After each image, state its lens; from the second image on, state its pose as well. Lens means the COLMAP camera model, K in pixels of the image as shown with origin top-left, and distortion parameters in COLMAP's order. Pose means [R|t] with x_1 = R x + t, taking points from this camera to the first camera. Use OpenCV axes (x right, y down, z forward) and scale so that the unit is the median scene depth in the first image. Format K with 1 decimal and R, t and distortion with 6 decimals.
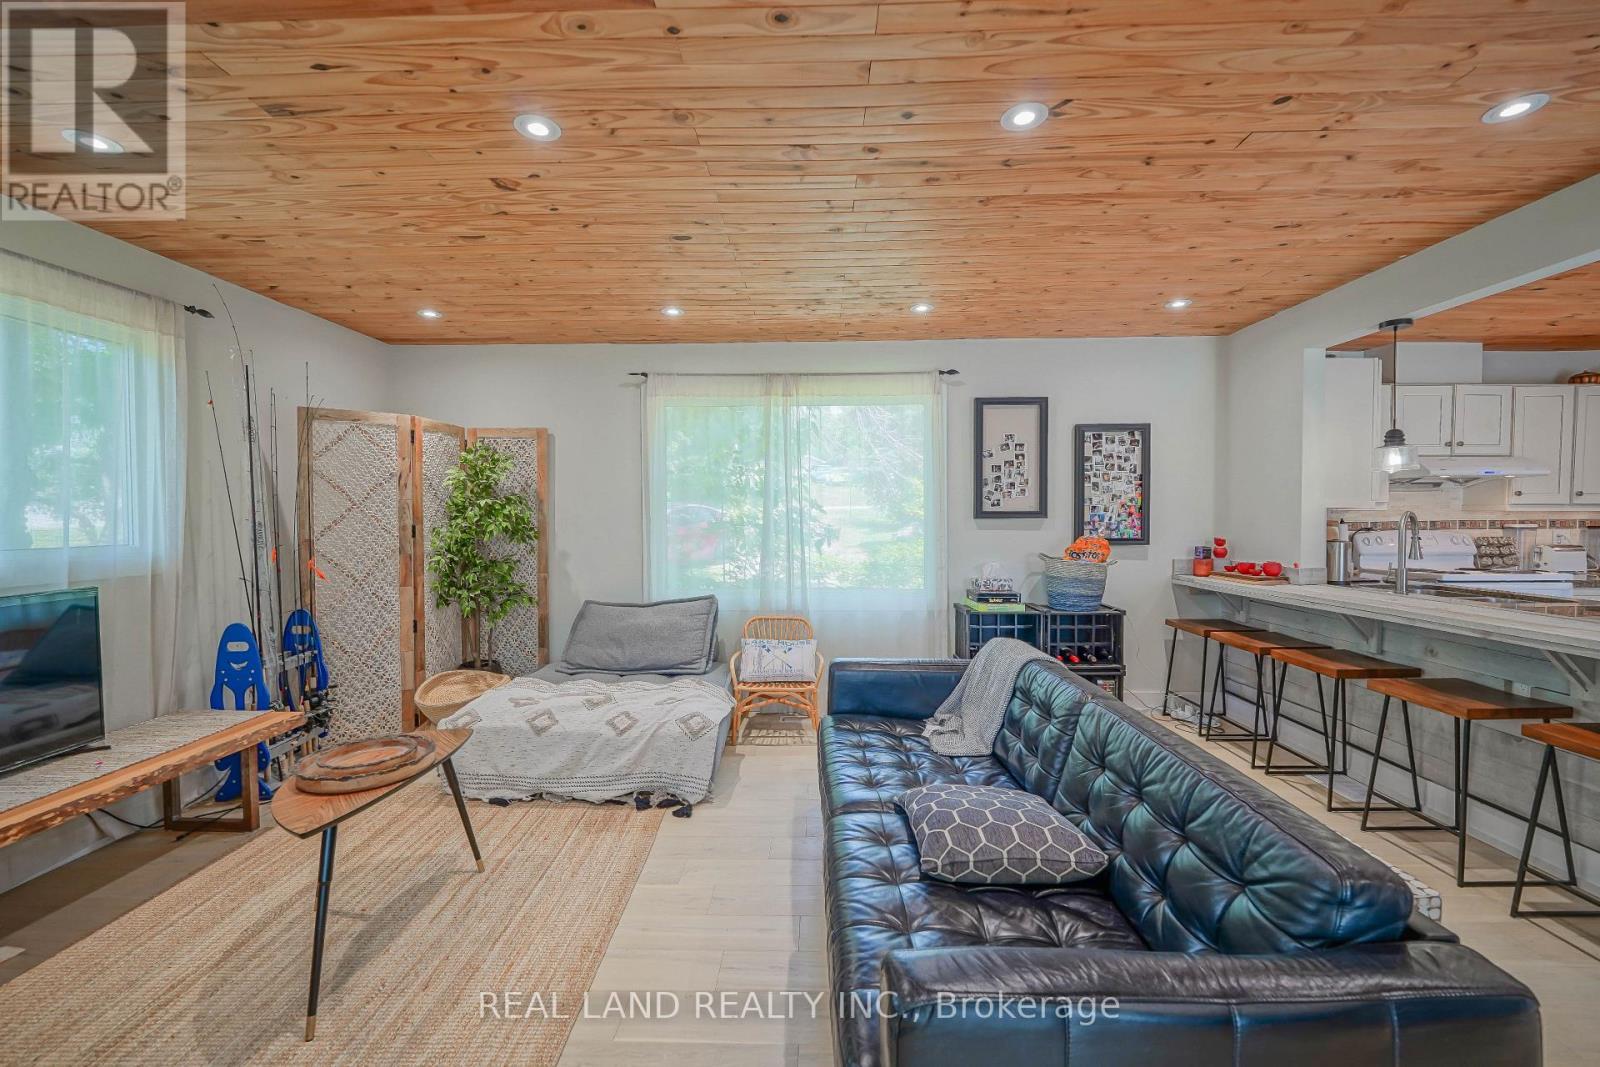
lens RADIAL K [[650.3, 0, 796.9], [0, 650.3, 533.2], [0, 0, 1]] dist [-0.007652, -0.001734]
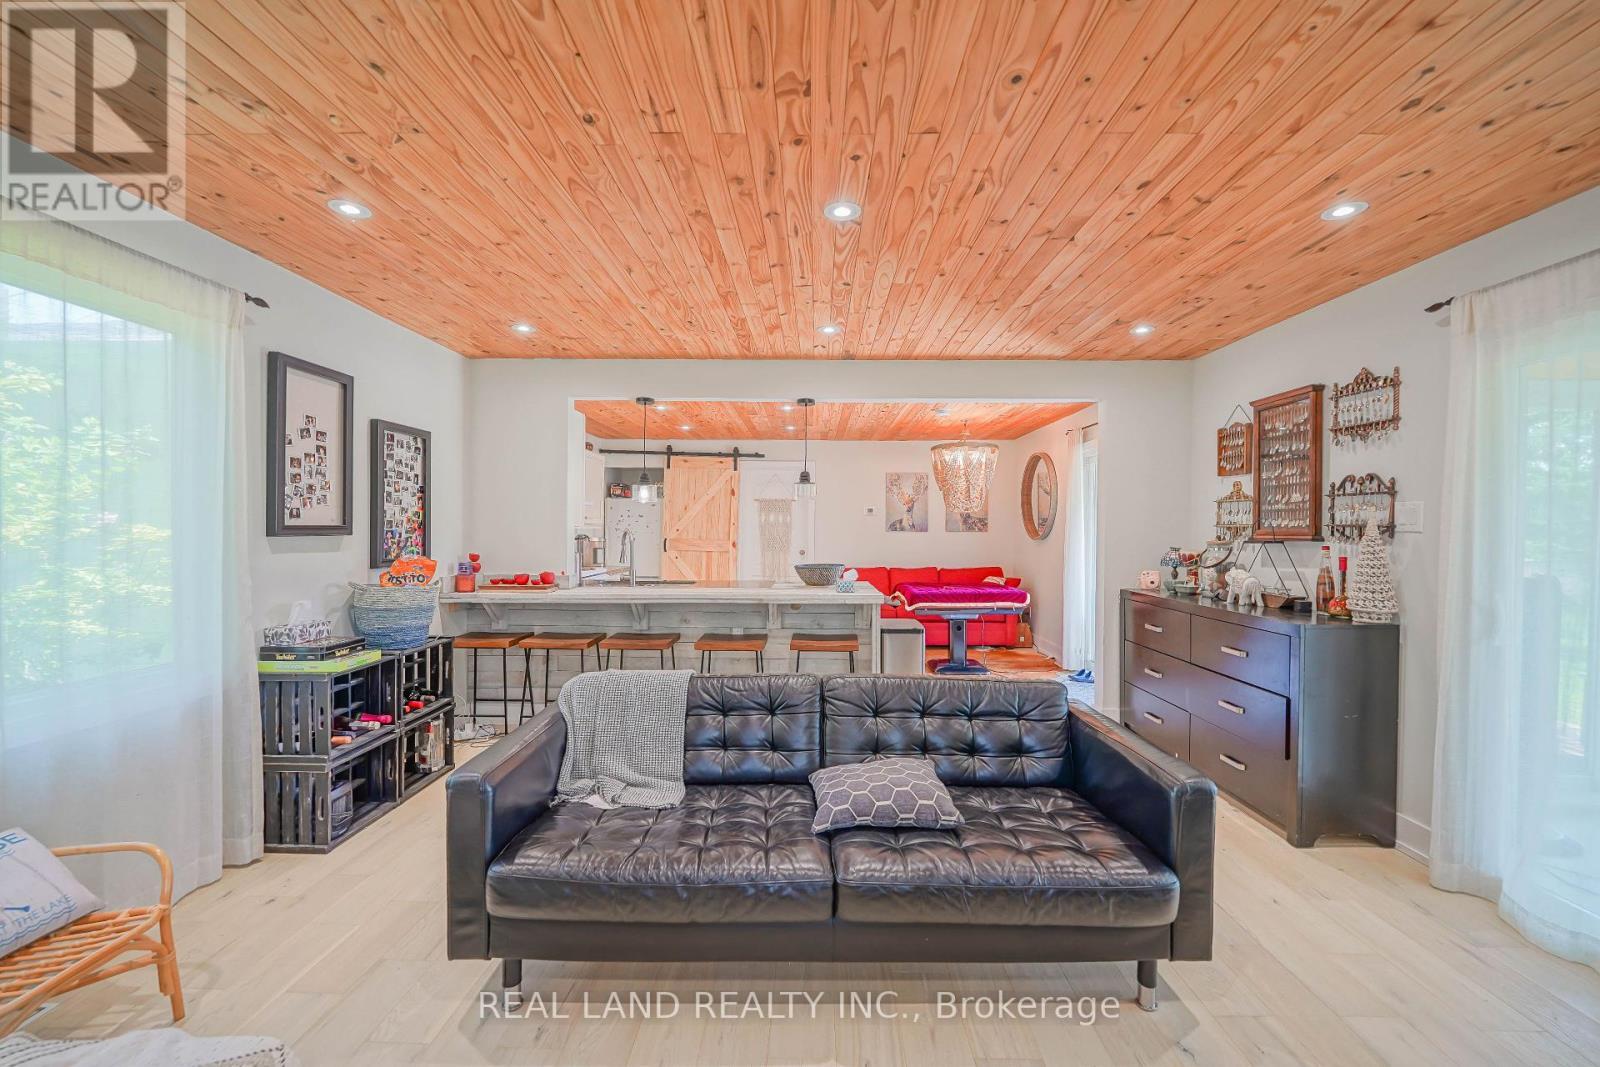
lens RADIAL K [[650.3, 0, 801.8], [0, 650.3, 532.8], [0, 0, 1]] dist [-0.007652, -0.001734]
pose [[-0.013402, -0.001977, 0.999908, -0.386415], [0.020227, 0.999793, 0.002248, -0.017262], [-0.999706, 0.020256, -0.013359, 0.487966]]
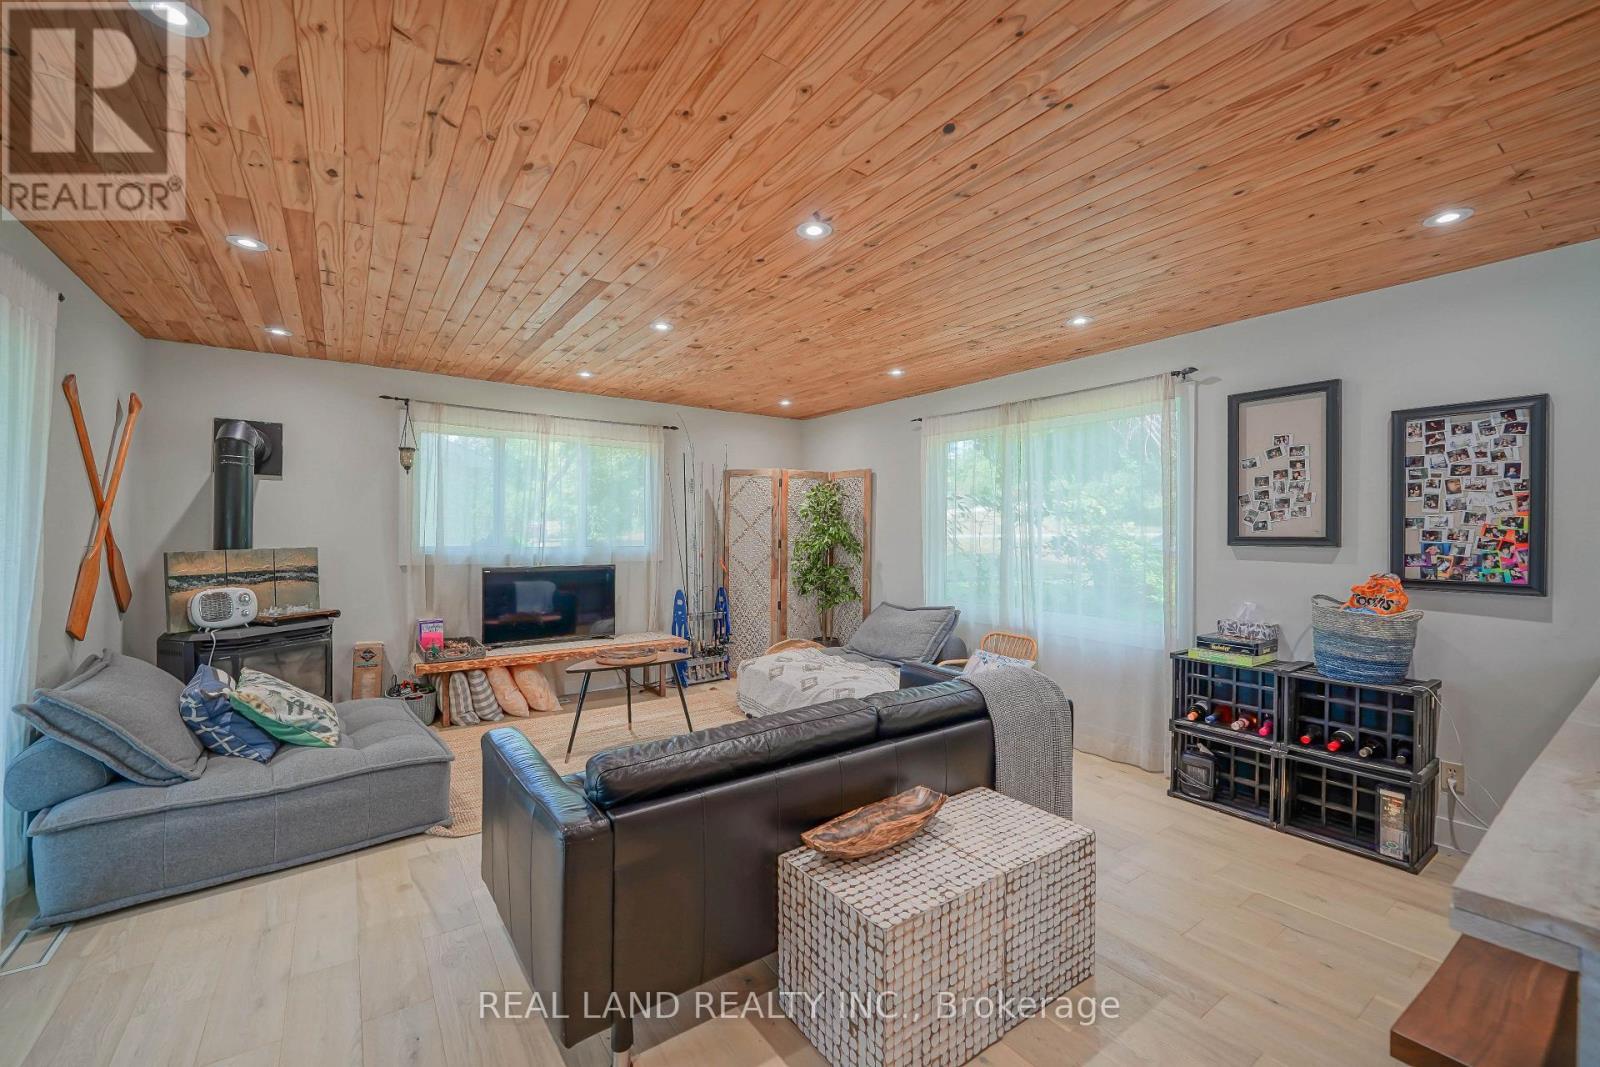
lens RADIAL K [[650.3, 0, 800.6], [0, 650.3, 533.5], [0, 0, 1]] dist [-0.007652, -0.001734]
pose [[0.601151, 0.011136, -0.799058, 0.606473], [-0.033315, 0.999383, -0.011136, -0.010619], [0.798441, 0.033315, 0.601151, 0.098173]]
